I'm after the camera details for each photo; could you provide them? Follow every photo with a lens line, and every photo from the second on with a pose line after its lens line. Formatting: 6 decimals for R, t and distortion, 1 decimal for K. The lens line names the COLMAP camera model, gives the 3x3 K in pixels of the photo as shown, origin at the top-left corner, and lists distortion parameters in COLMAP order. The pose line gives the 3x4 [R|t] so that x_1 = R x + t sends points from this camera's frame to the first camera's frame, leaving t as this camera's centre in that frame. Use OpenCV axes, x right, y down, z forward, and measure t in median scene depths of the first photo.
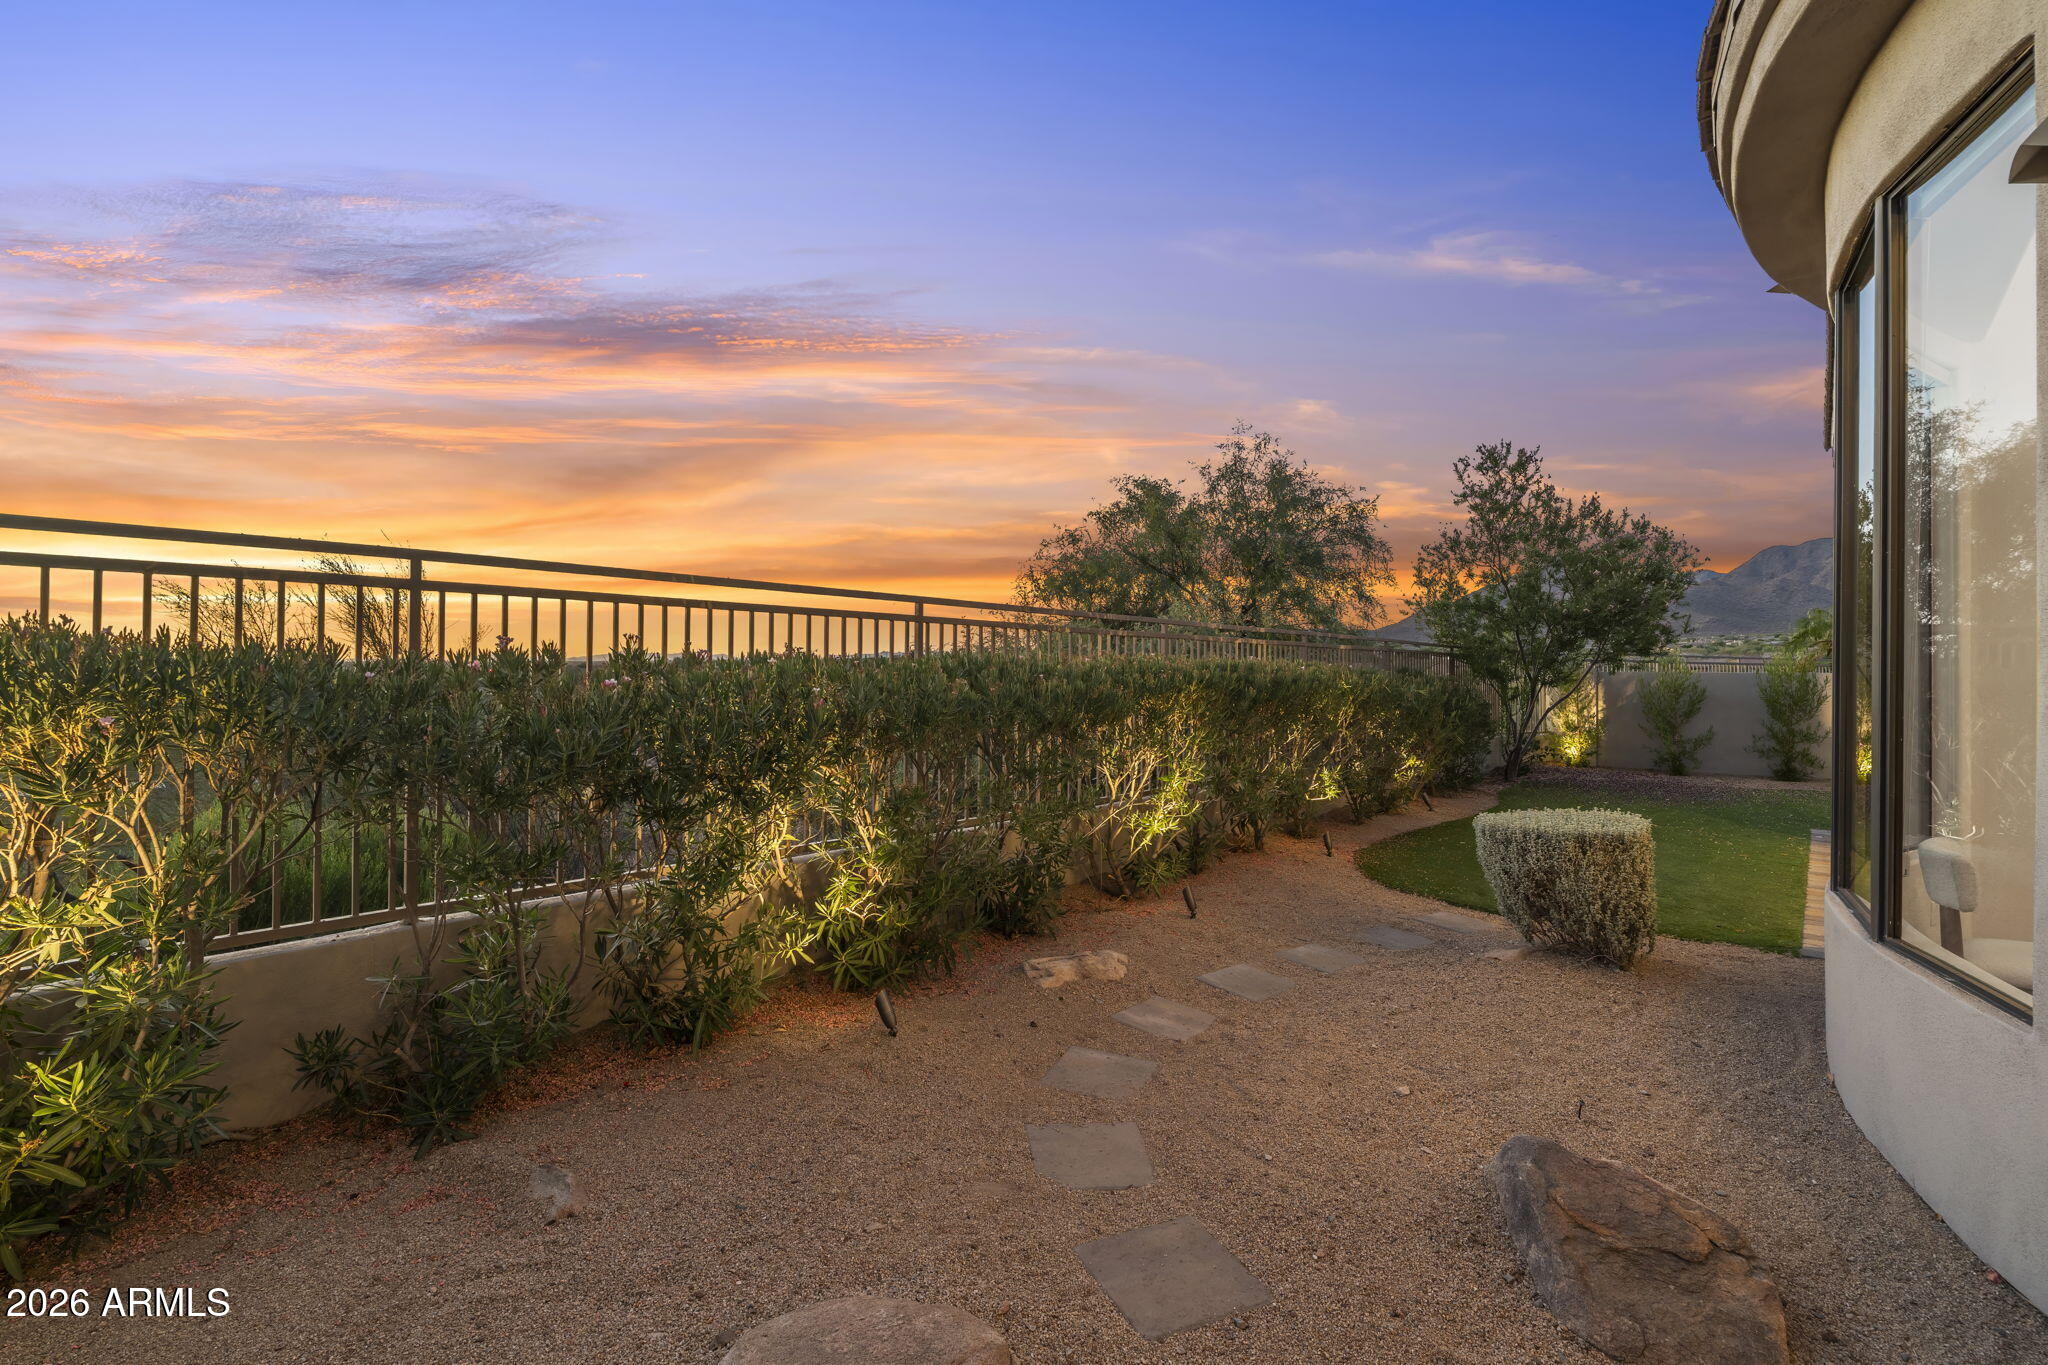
lens RADIAL K [[1419.5, 0, 1024.2], [0, 1419.5, 679.2], [0, 0, 1]] dist [0.002165, -0.000070]
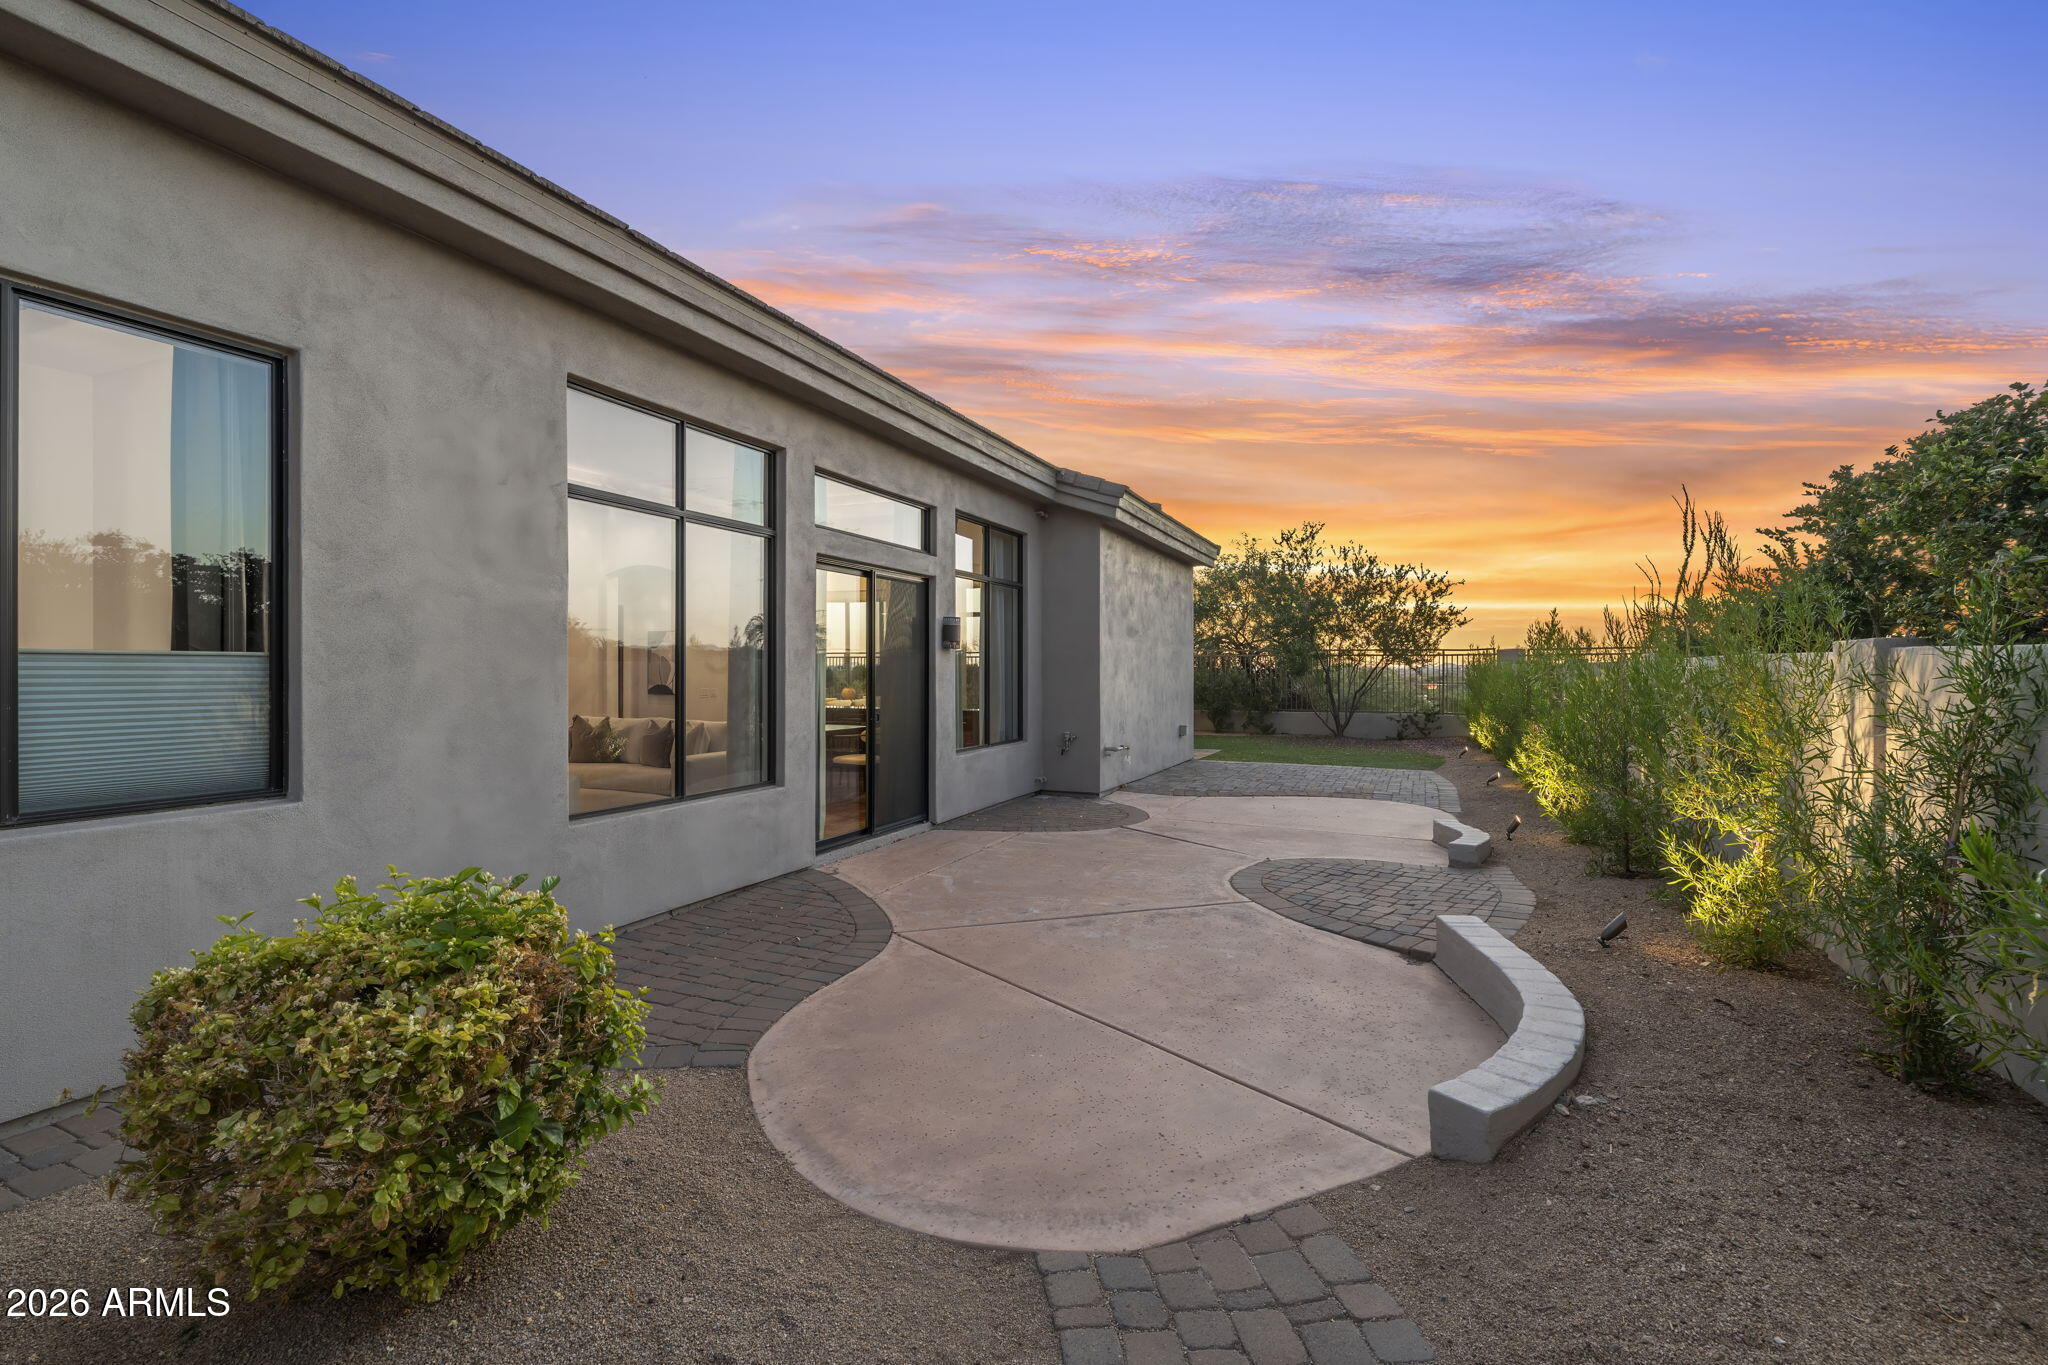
lens RADIAL K [[1419.5, 0, 1024.3], [0, 1419.5, 681.0], [0, 0, 1]] dist [0.002165, -0.000070]
pose [[0.999990, -0.000484, 0.004356, -0.733611], [0.000473, 0.999997, 0.002401, -0.006910], [-0.004357, -0.002399, 0.999988, 0.022680]]
